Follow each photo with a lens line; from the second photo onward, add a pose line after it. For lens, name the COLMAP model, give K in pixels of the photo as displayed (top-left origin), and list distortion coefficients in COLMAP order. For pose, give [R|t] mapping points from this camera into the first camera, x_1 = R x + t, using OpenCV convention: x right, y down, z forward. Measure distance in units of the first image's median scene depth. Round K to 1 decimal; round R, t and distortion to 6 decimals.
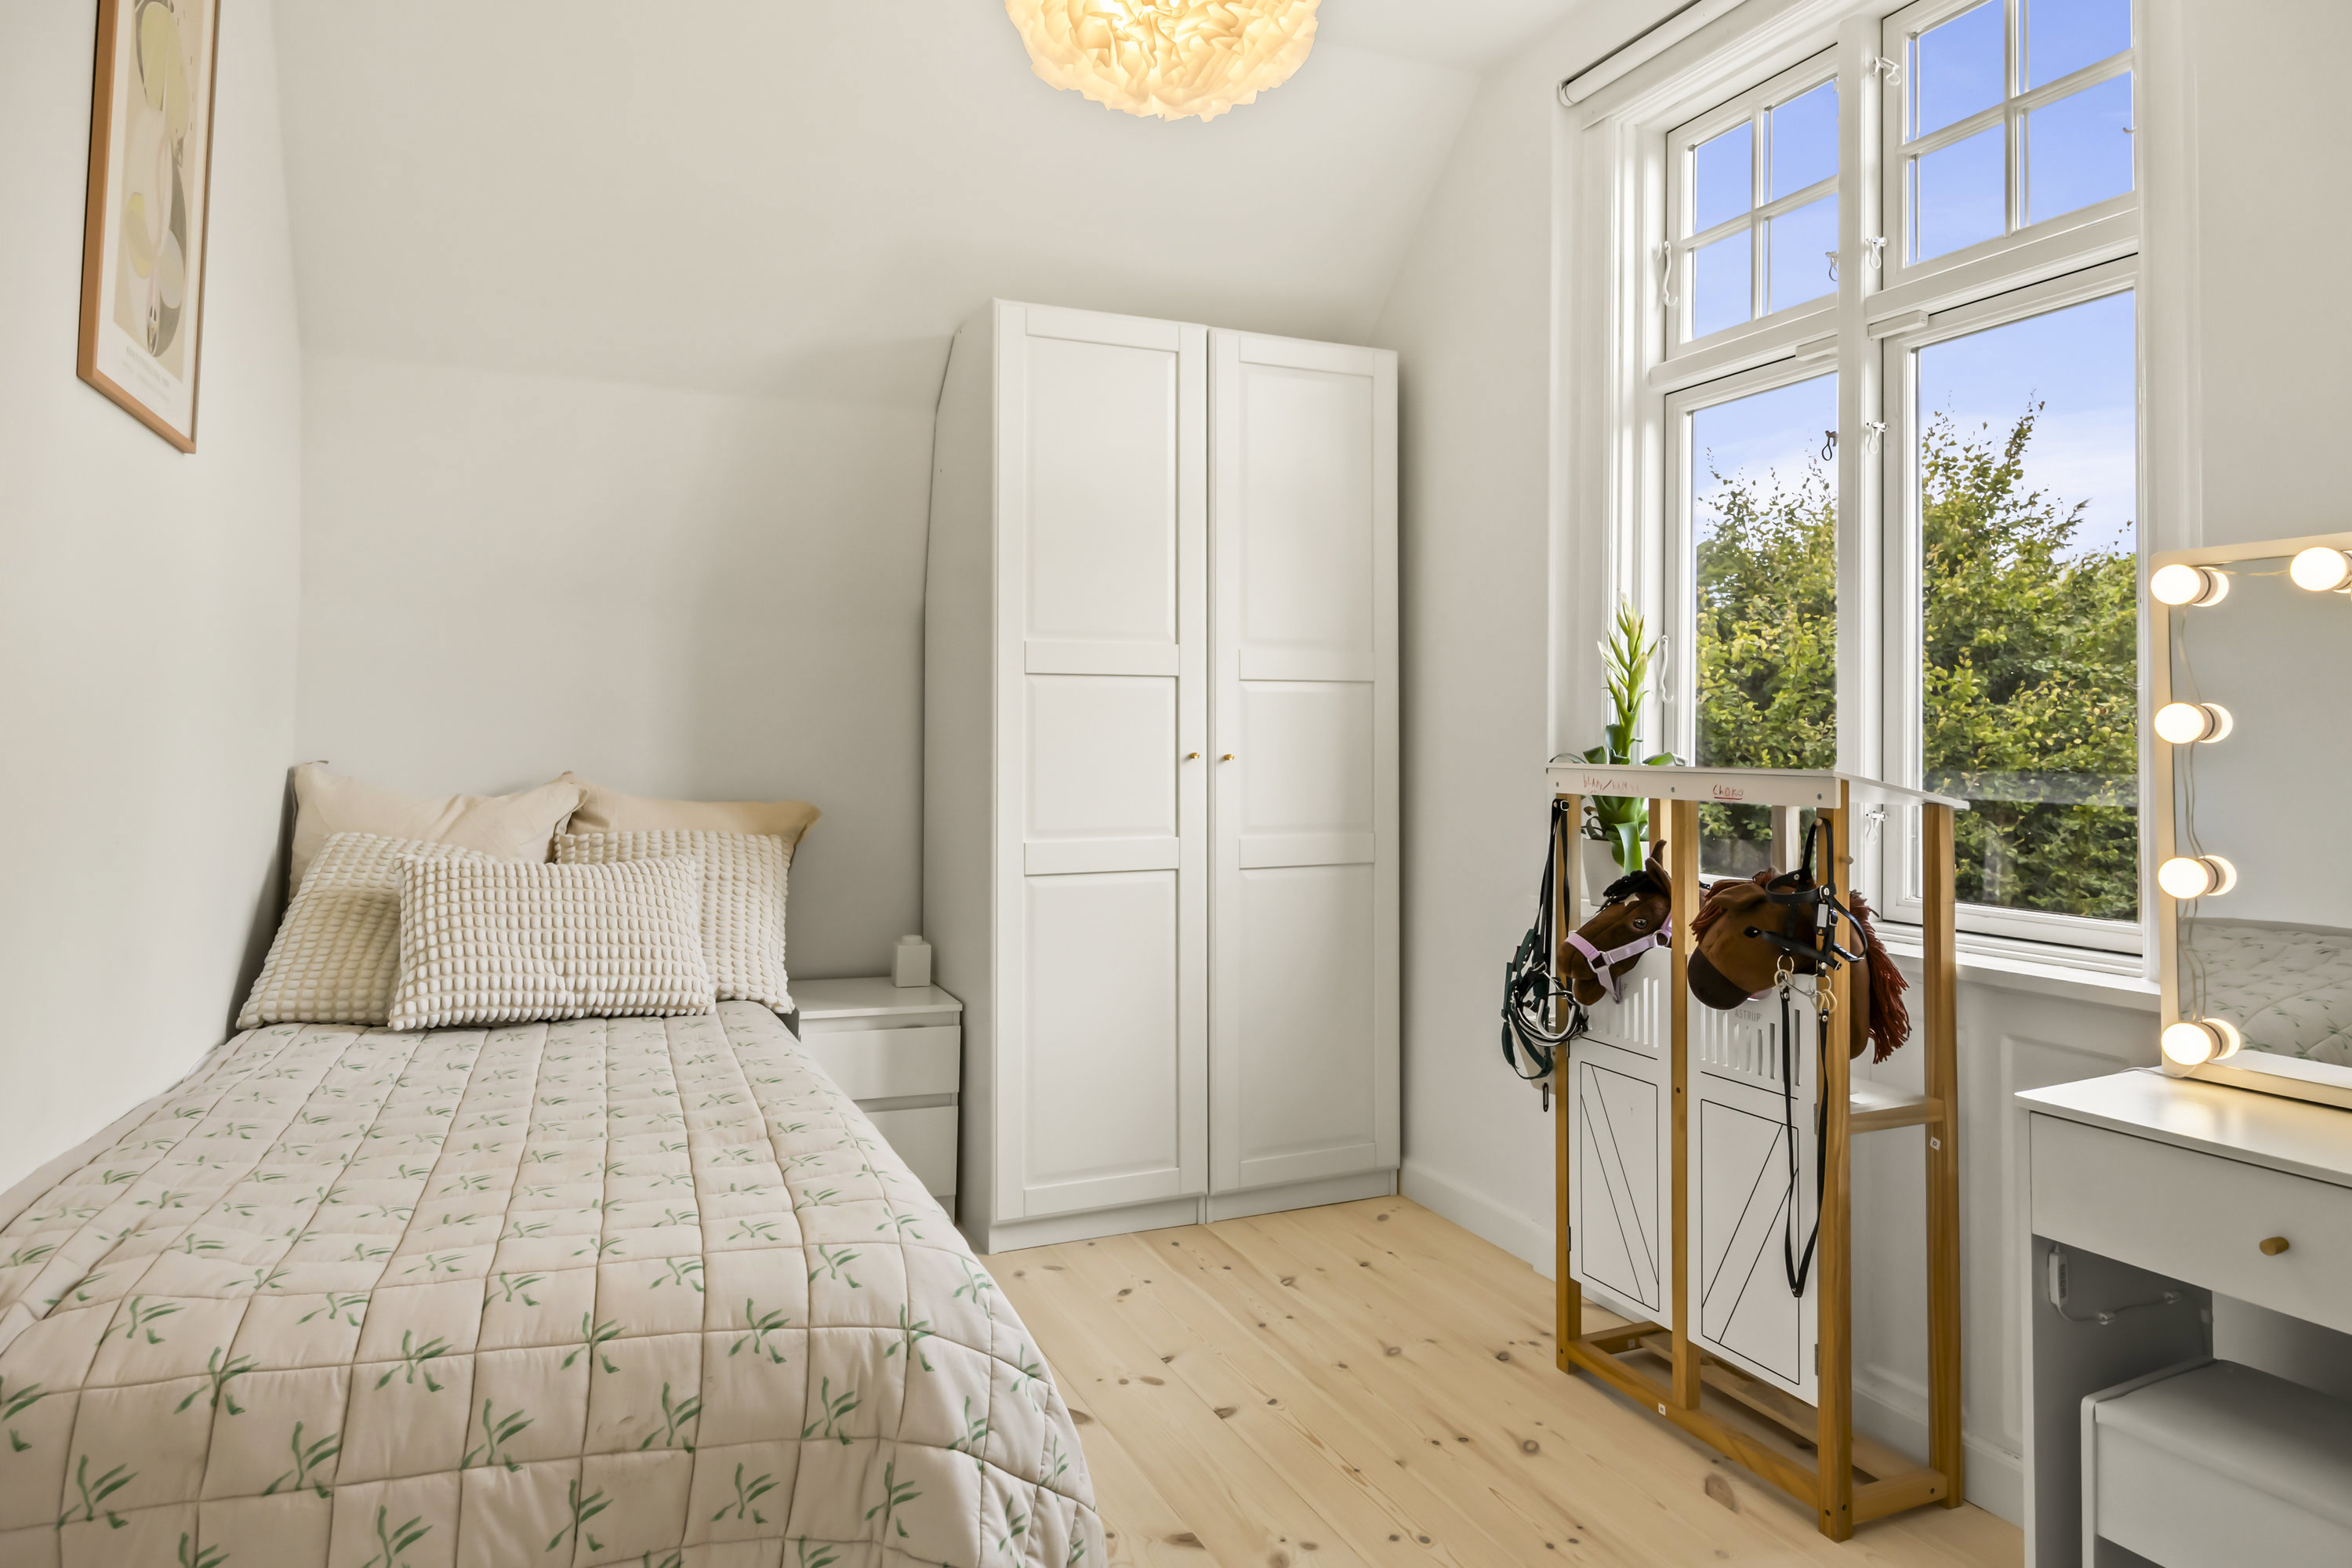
lens RADIAL K [[1415.6, 0, 1167.2], [0, 1415.6, 704.9], [0, 0, 1]] dist [-0.008984, 0.003118]
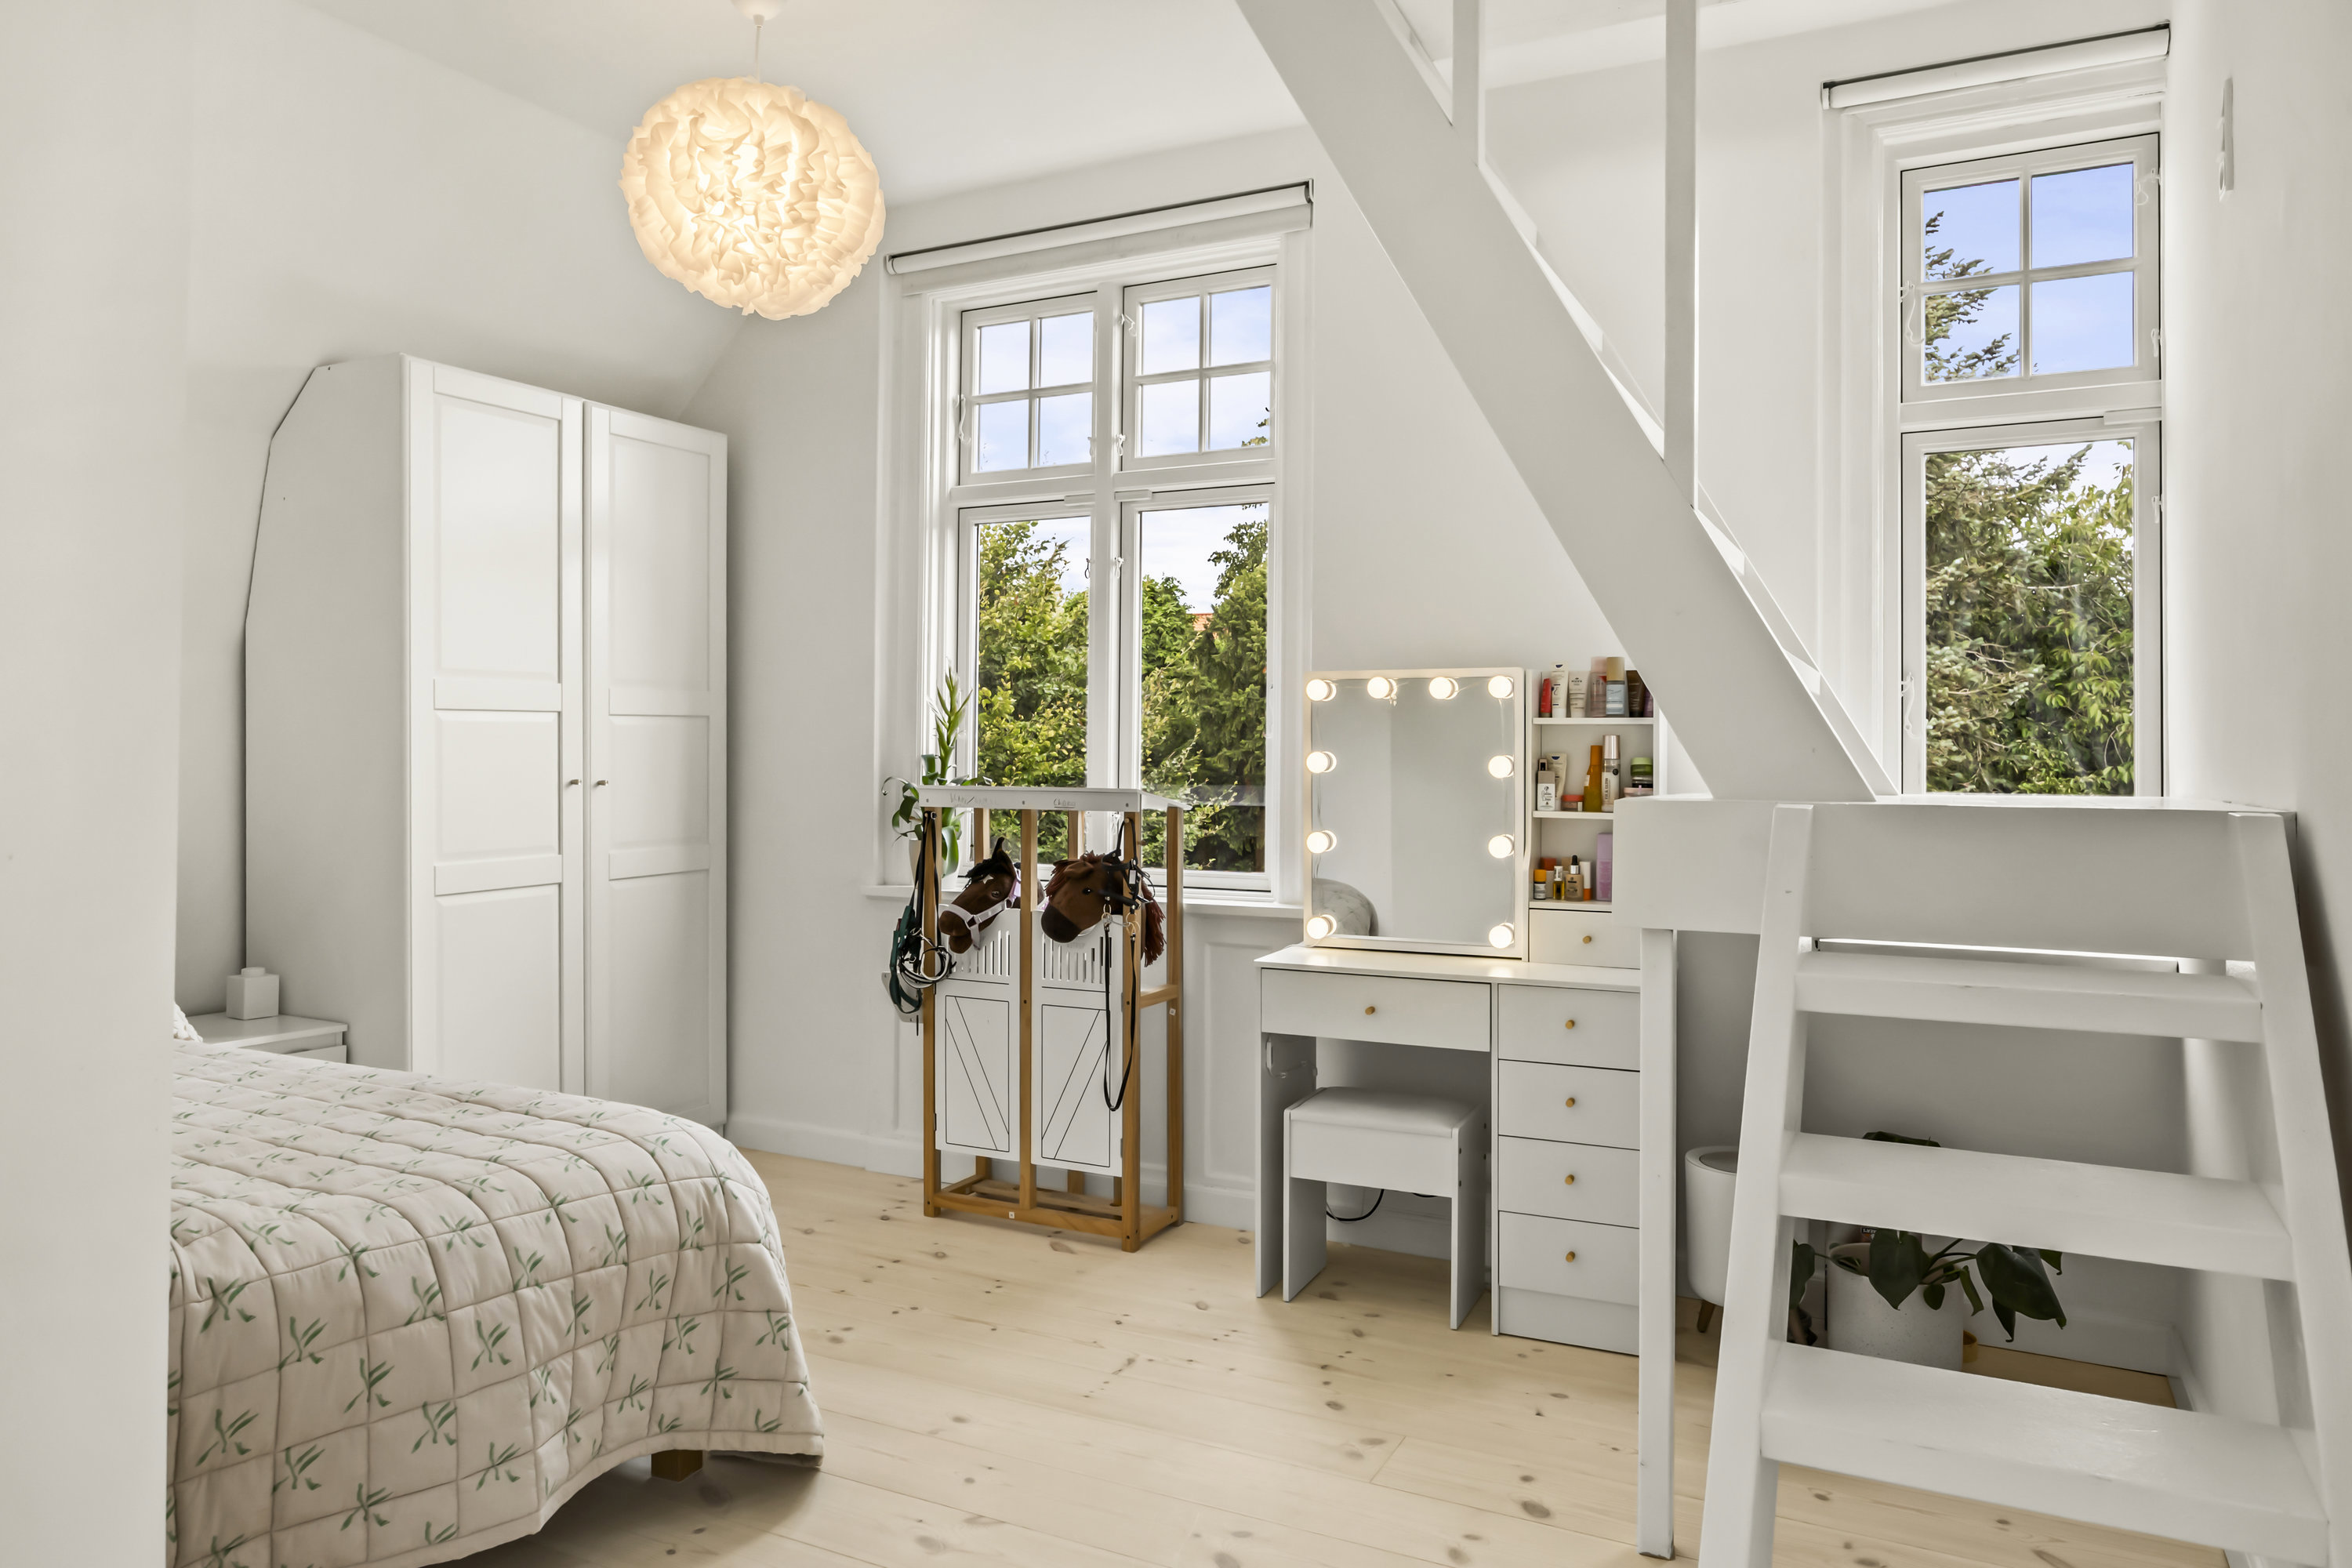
lens RADIAL K [[1550.7, 0, 1176.5], [0, 1550.7, 773.5], [0, 0, 1]] dist [-0.002793, 0.000655]
pose [[0.775720, -0.014320, 0.630914, -0.534324], [-0.014120, 0.999098, 0.040037, -0.037389], [-0.630919, -0.039966, 0.774819, -0.360182]]
